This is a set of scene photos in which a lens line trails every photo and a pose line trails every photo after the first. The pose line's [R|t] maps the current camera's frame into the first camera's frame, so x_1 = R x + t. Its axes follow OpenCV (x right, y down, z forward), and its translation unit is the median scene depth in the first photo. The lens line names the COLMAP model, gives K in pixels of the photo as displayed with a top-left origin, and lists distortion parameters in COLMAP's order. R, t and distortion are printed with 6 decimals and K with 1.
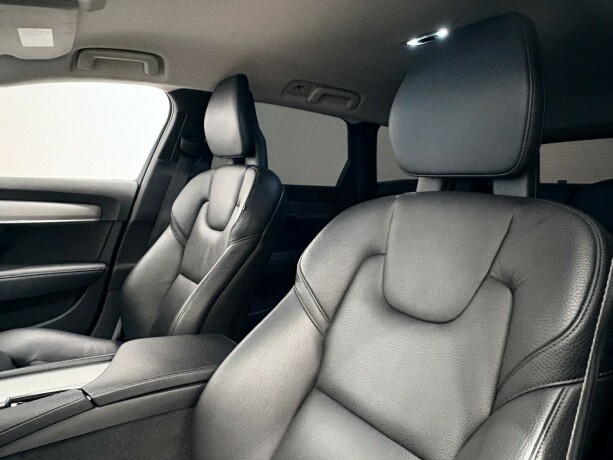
lens RADIAL K [[444.9, 0, 304.0], [0, 444.9, 236.4], [0, 0, 1]] dist [-0.013641, 0.015513]
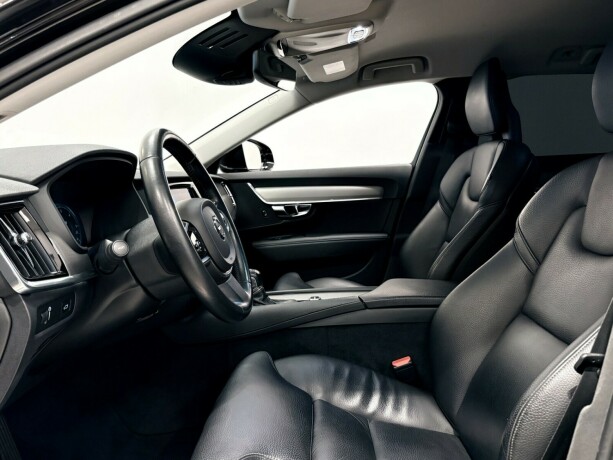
lens RADIAL K [[501.0, 0, 305.3], [0, 501.0, 229.7], [0, 0, 1]] dist [-0.048557, -0.007703]
pose [[0.810281, -0.013835, -0.585878, 0.180622], [0.018618, 0.999824, 0.002138, 0.045228], [0.585746, -0.012641, 0.810396, -0.254346]]
